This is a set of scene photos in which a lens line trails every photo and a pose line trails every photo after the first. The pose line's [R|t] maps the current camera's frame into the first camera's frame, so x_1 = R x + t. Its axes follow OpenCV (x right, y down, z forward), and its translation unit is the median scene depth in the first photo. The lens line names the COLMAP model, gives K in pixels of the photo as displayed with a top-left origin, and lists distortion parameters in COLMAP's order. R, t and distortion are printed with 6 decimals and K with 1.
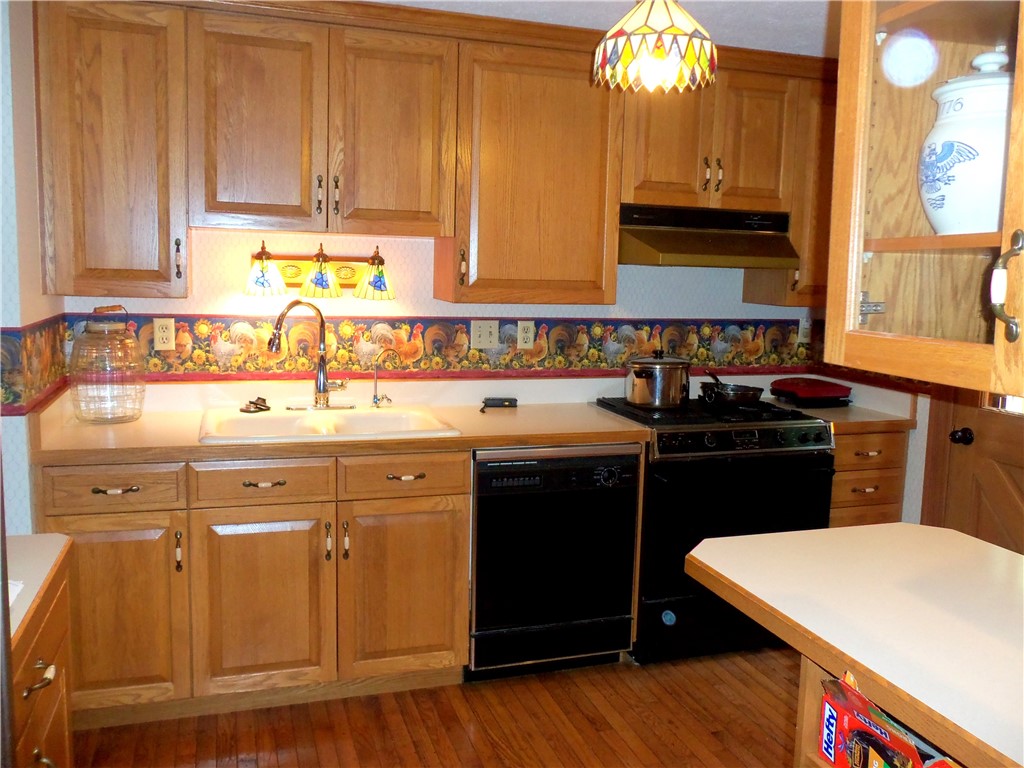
lens RADIAL K [[870.4, 0, 530.0], [0, 870.4, 376.1], [0, 0, 1]] dist [-0.088777, 0.127750]
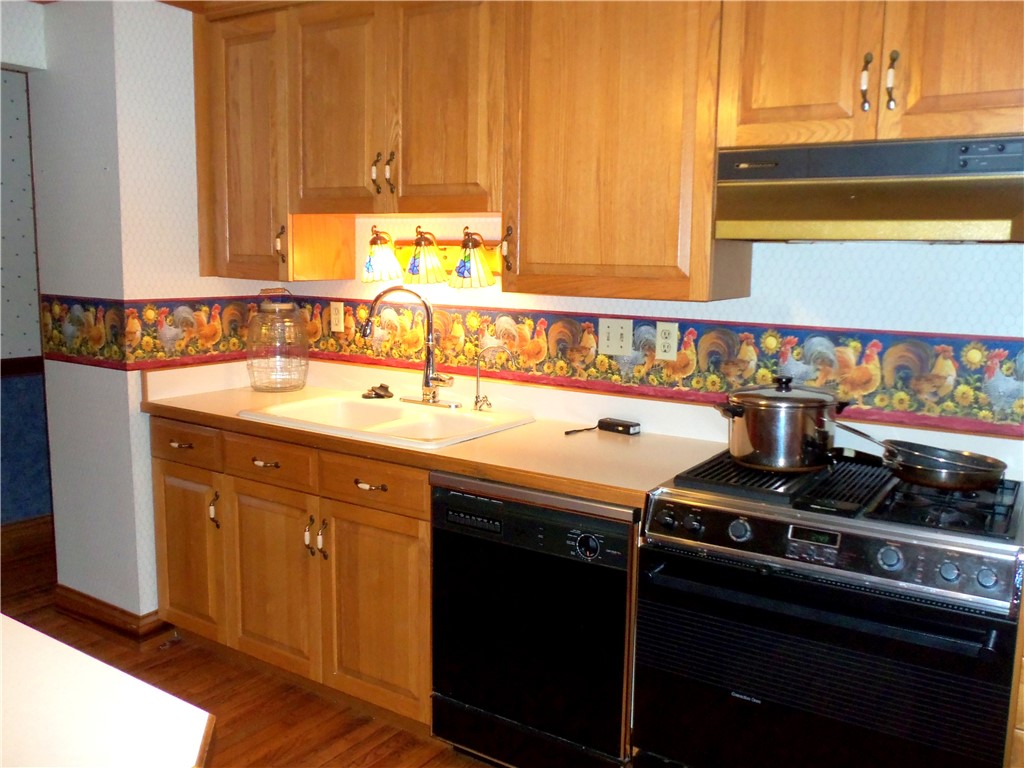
lens RADIAL K [[870.4, 0, 530.0], [0, 870.4, 376.1], [0, 0, 1]] dist [-0.088777, 0.127750]
pose [[0.628276, 0.087066, -0.773103, 0.527288], [-0.102910, 0.994287, 0.028344, -0.028266], [0.771154, 0.061752, 0.633647, 0.467148]]
